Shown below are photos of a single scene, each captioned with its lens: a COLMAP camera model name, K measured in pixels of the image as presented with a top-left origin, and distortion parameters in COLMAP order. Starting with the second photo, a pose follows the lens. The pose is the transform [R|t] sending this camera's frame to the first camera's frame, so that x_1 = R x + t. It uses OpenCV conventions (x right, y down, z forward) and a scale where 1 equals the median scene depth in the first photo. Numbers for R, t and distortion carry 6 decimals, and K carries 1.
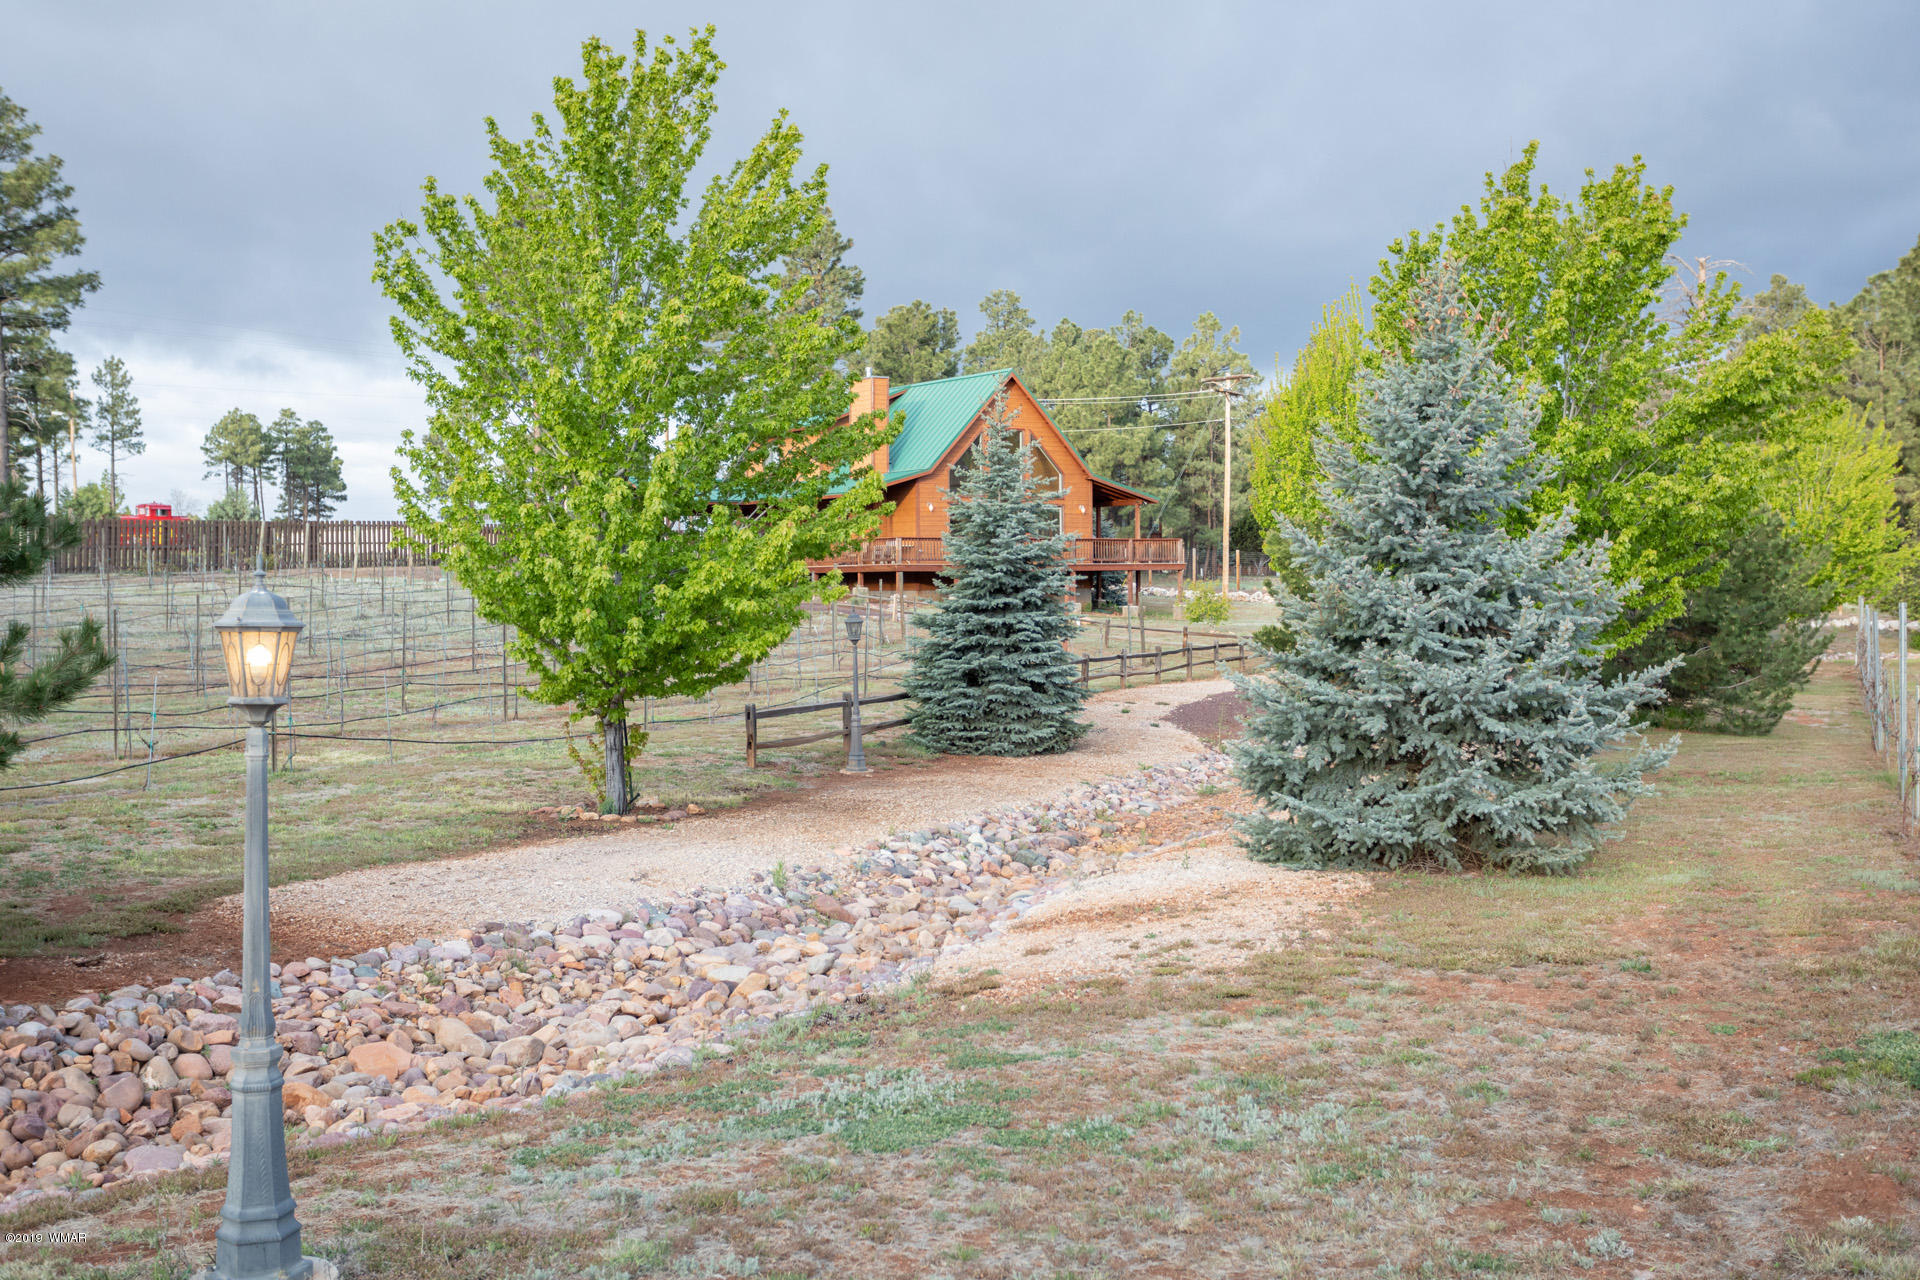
lens RADIAL K [[2082.9, 0, 958.2], [0, 2082.9, 636.9], [0, 0, 1]] dist [0.076386, 0.000000]
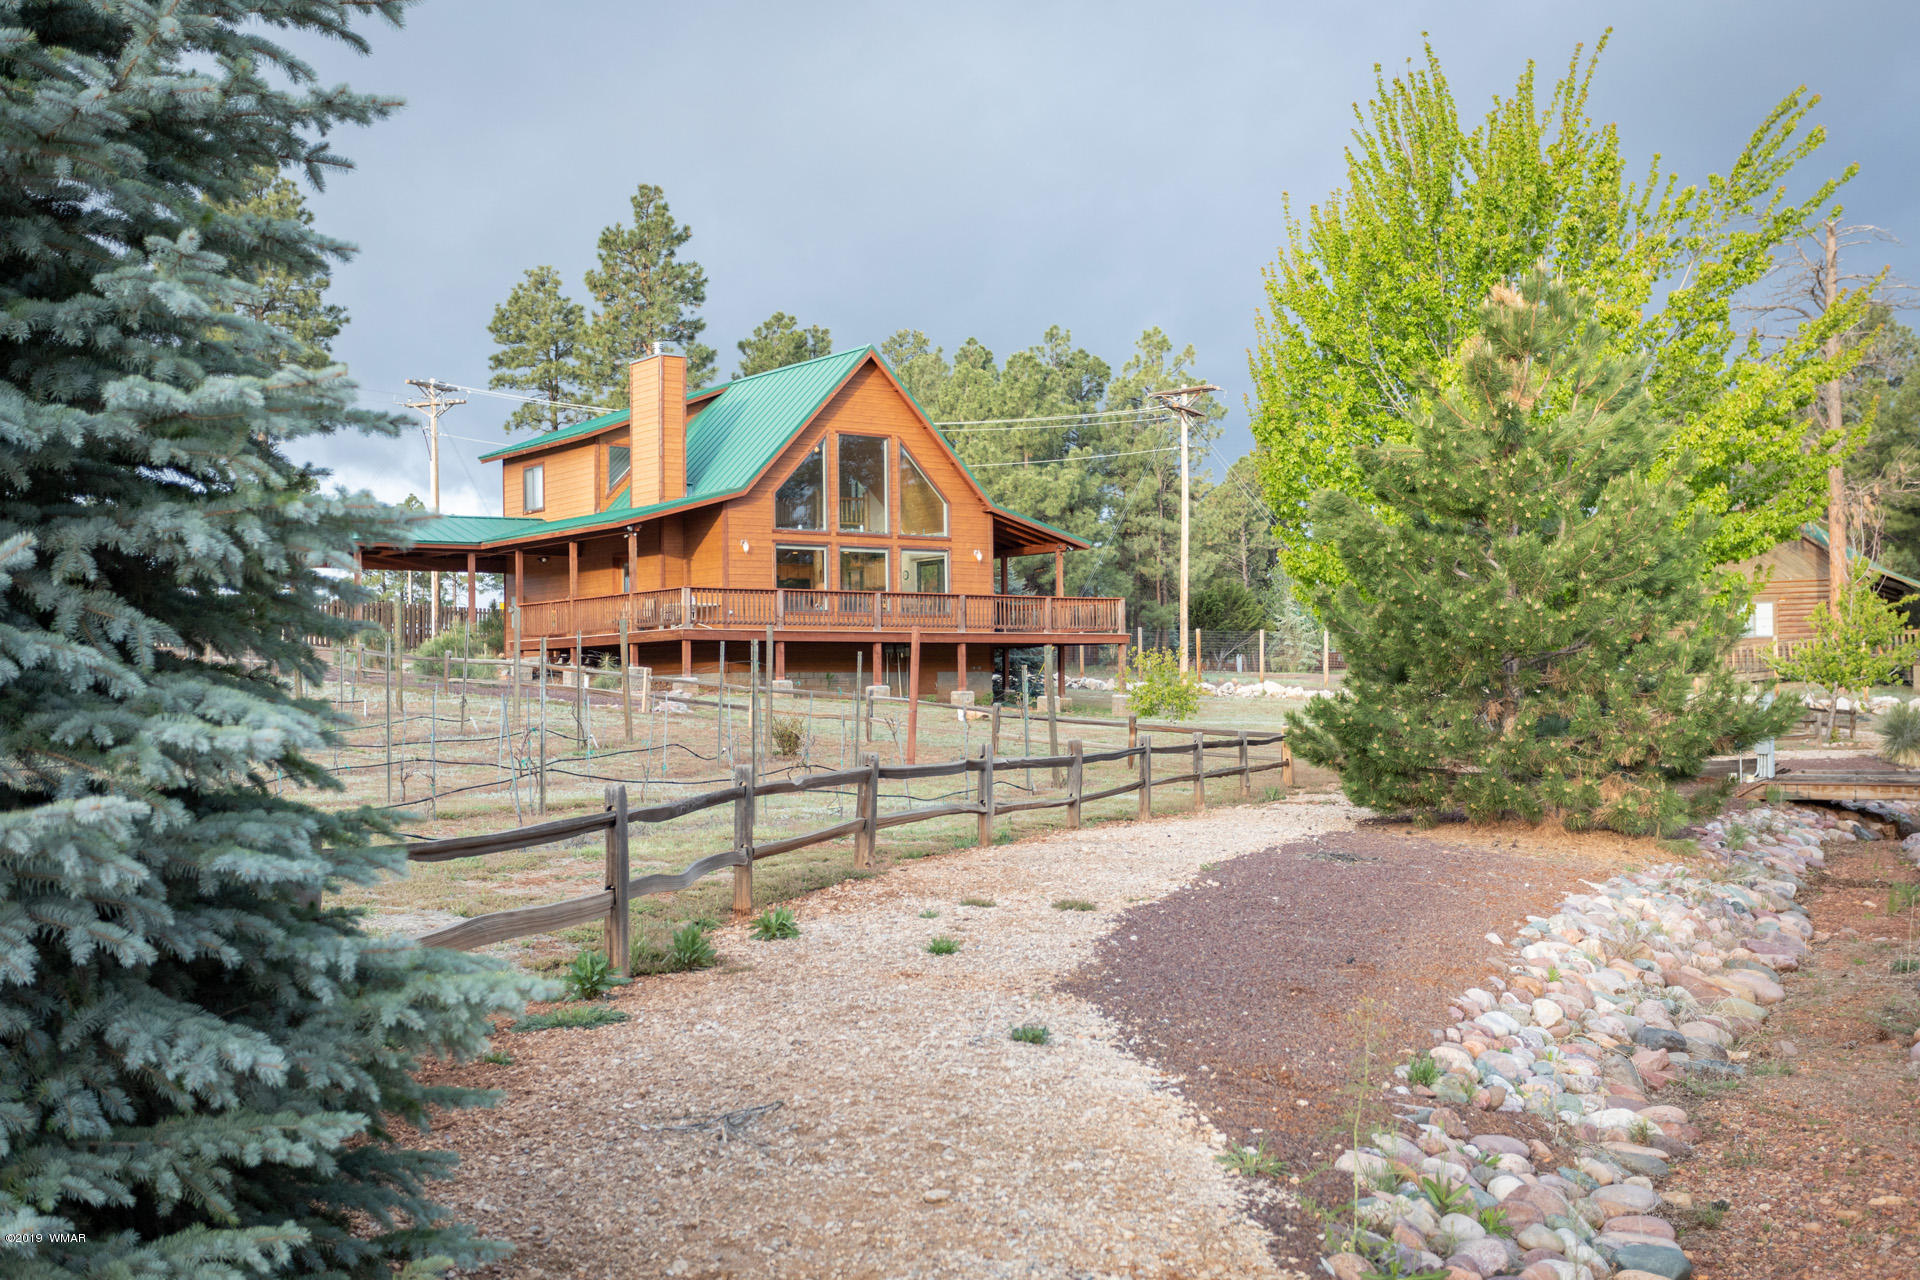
lens RADIAL K [[2082.9, 0, 968.1], [0, 2082.9, 652.4], [0, 0, 1]] dist [0.076386, 0.000000]
pose [[0.999453, -0.002741, 0.032955, 0.026670], [0.004372, 0.998763, -0.049535, 0.003260], [-0.032779, 0.049652, 0.998229, 0.253904]]
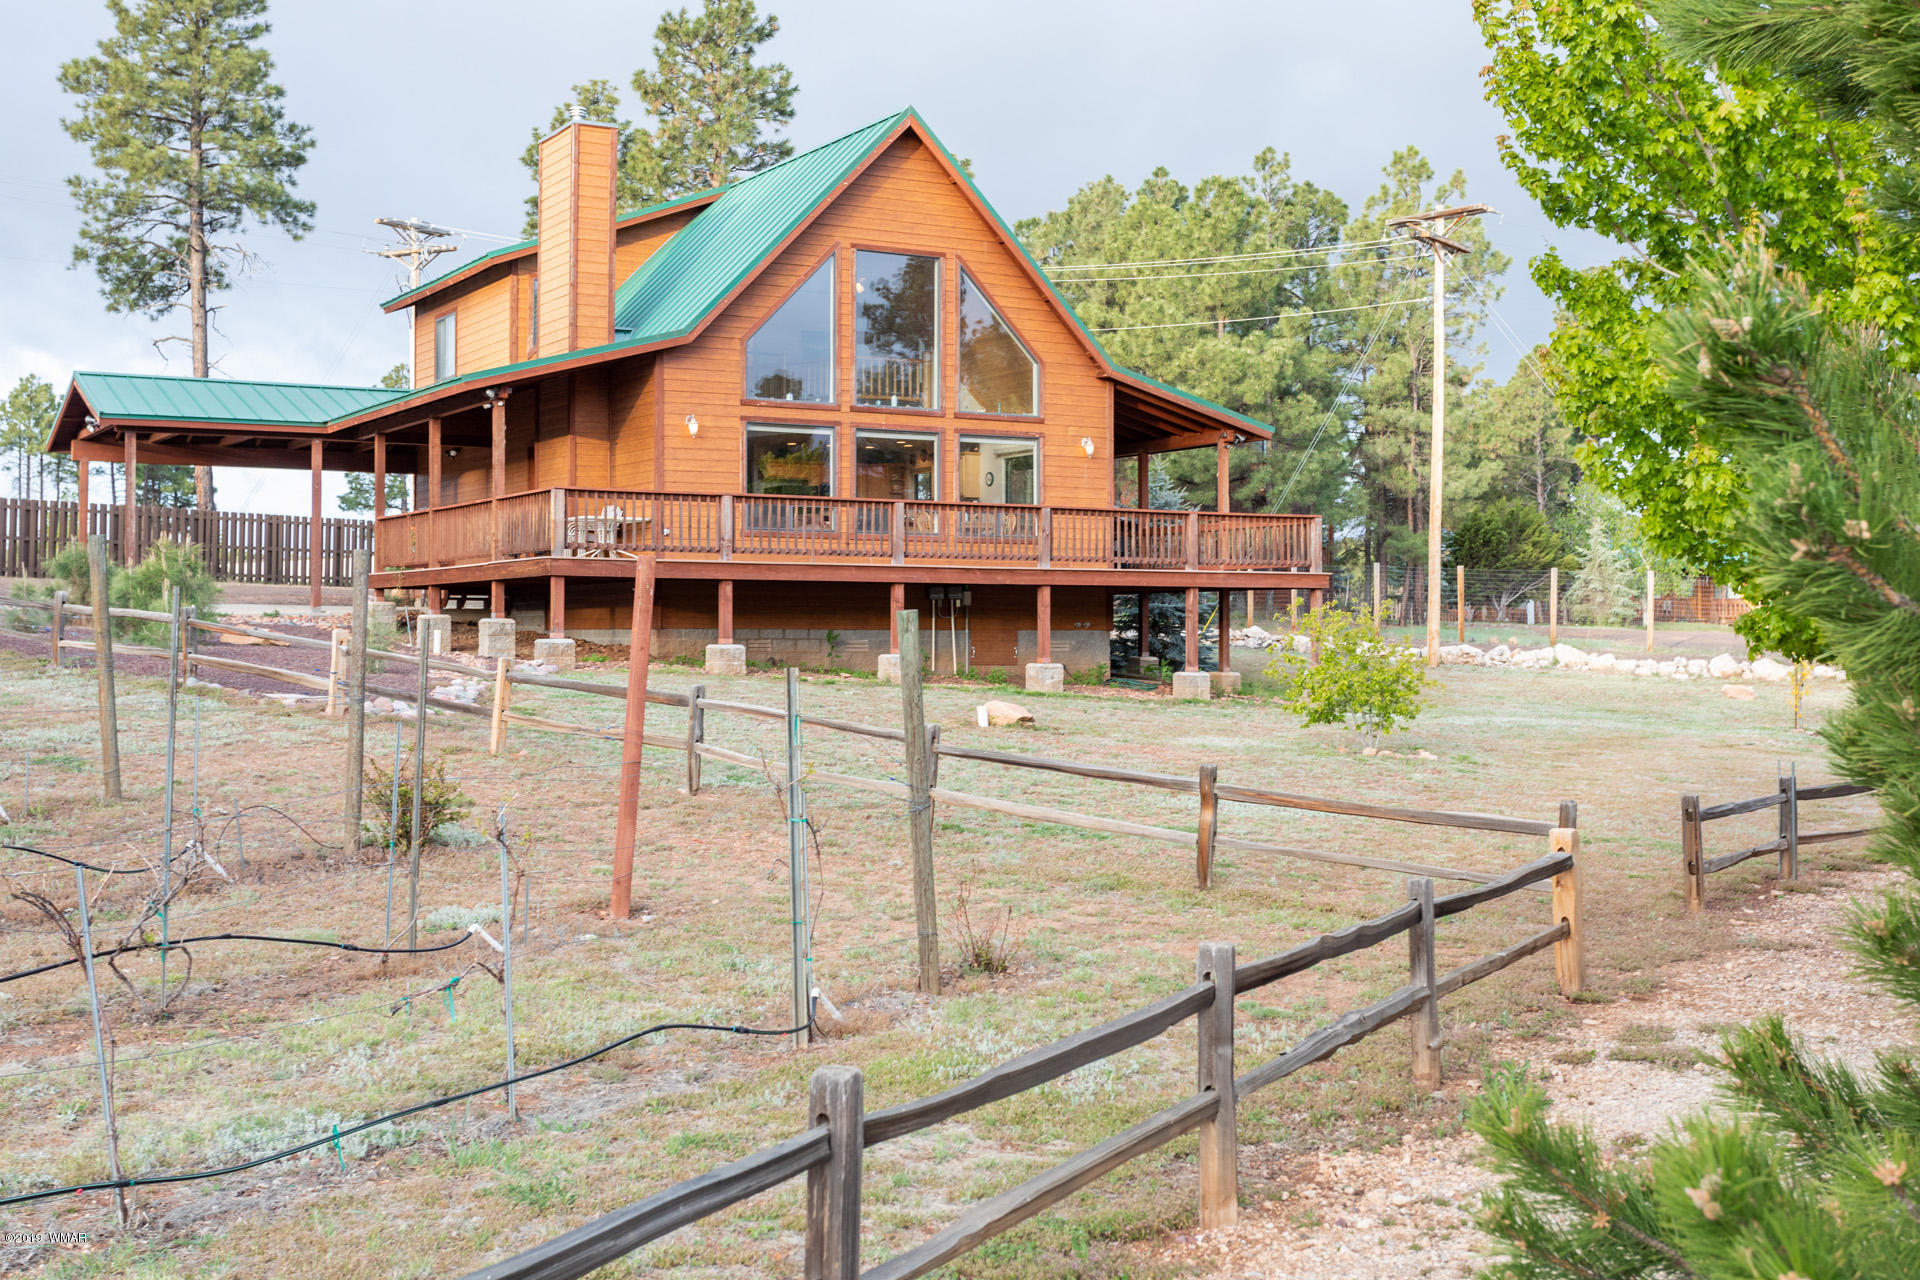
lens RADIAL K [[2259.1, 0, 977.6], [0, 2259.1, 582.7], [0, 0, 1]] dist [0.019468, 0.000000]
pose [[0.996507, 0.009425, -0.082978, 0.059867], [-0.013632, 0.998642, -0.050274, -0.007488], [0.082392, 0.051230, 0.995282, 0.423010]]
